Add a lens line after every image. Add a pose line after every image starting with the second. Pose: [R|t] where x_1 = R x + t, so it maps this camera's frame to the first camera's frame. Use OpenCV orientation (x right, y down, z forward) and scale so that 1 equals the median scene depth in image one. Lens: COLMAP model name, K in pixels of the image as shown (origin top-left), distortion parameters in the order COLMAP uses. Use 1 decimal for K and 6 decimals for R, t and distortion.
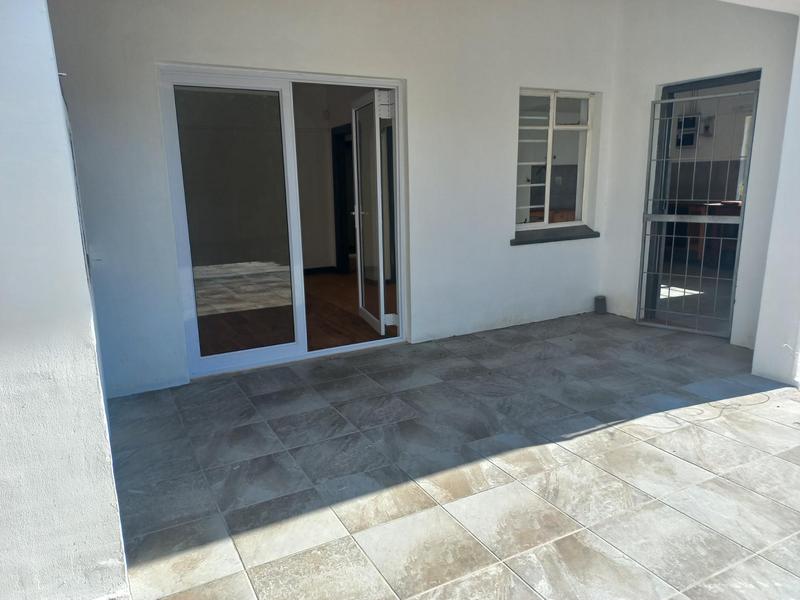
lens RADIAL K [[572.6, 0, 400.0], [0, 572.6, 300.0], [0, 0, 1]] dist [0.009000, 0.004216]
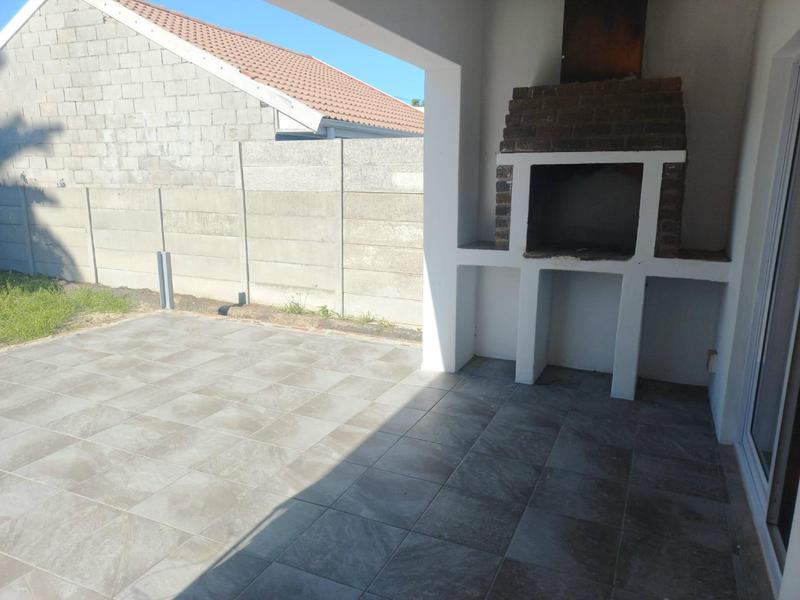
lens RADIAL K [[572.6, 0, 400.0], [0, 572.6, 300.0], [0, 0, 1]] dist [0.009000, 0.004216]
pose [[-0.799826, 0.141960, -0.583203, 0.684317], [-0.116665, 0.916332, 0.383047, -0.460329], [0.588785, 0.374410, -0.716345, 1.810715]]
